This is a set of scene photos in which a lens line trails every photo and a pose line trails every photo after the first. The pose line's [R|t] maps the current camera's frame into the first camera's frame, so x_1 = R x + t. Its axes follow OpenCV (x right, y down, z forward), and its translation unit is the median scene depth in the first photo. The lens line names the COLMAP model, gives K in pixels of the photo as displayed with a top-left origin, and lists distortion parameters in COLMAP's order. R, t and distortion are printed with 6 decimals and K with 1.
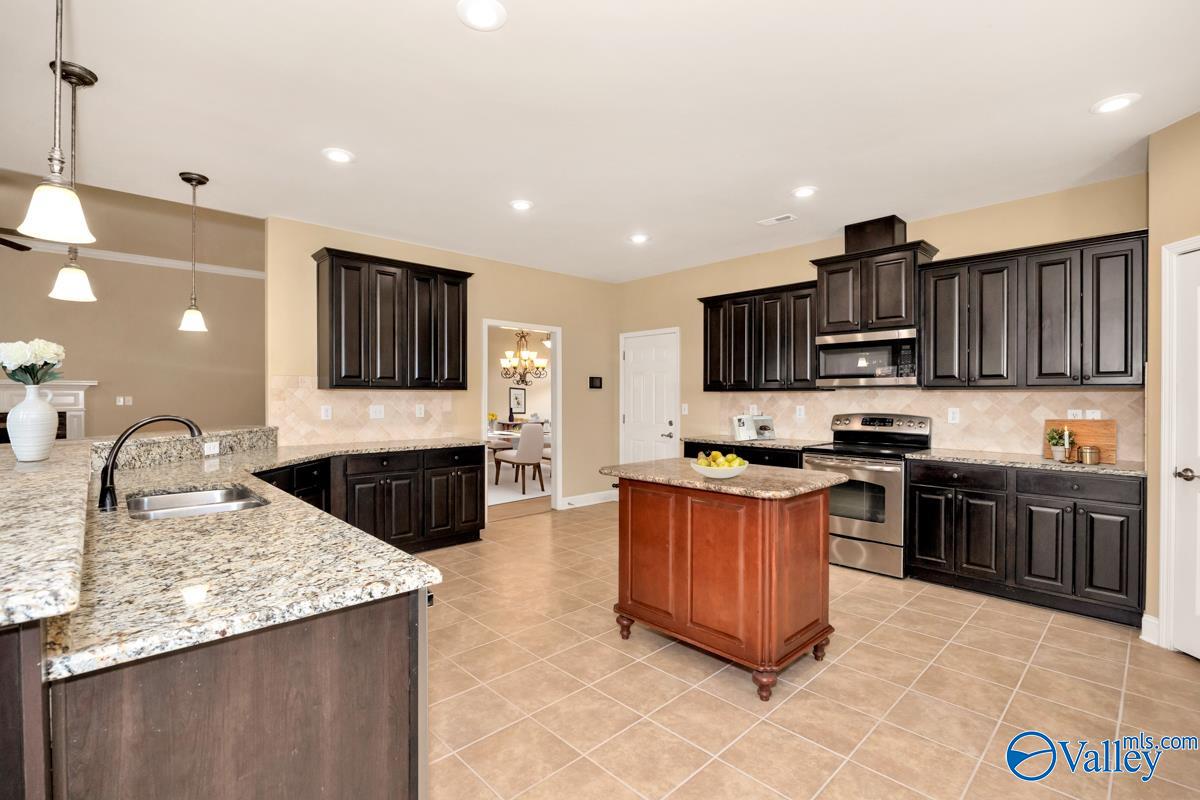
lens RADIAL K [[538.0, 0, 605.6], [0, 538.0, 396.9], [0, 0, 1]] dist [-0.015332, 0.000358]
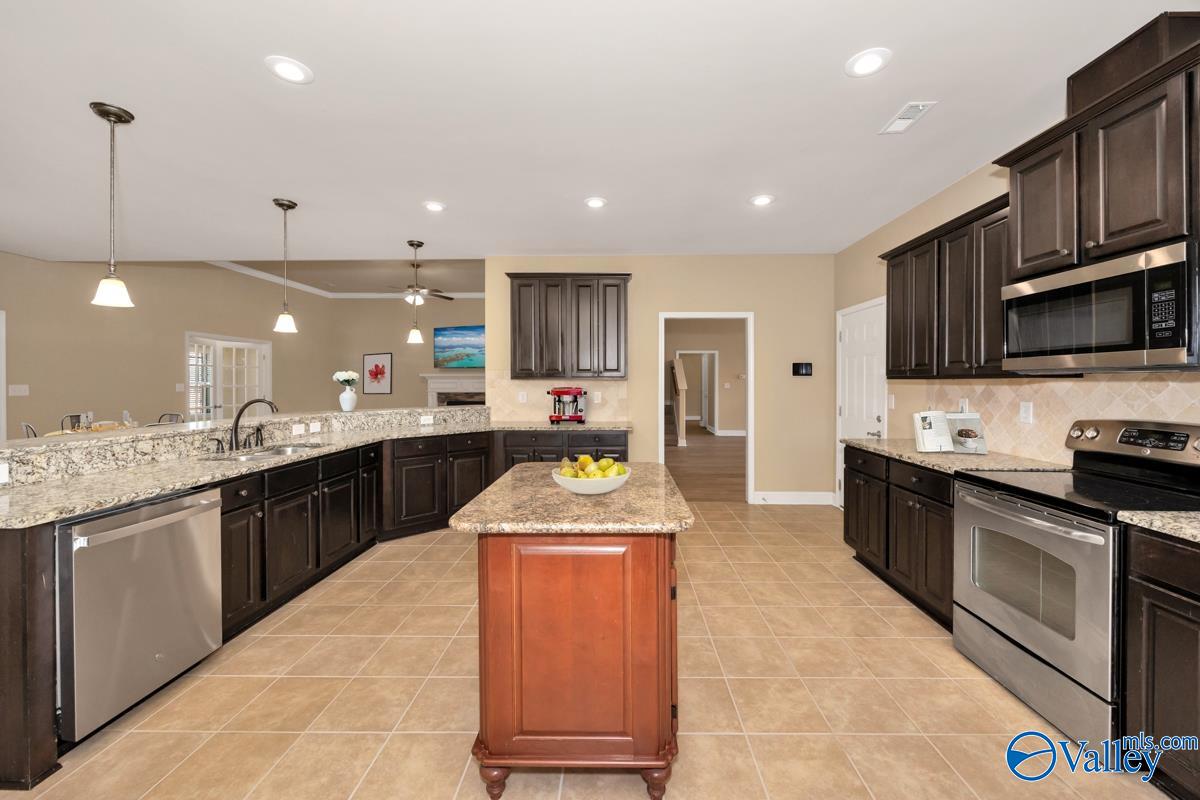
lens RADIAL K [[467.9, 0, 611.0], [0, 467.9, 394.4], [0, 0, 1]] dist [0.000140, -0.000028]
pose [[0.716087, 0.016749, -0.697810, 0.443147], [0.000699, 0.999694, 0.024712, -0.006598], [0.698011, -0.018184, 0.715856, 0.326249]]
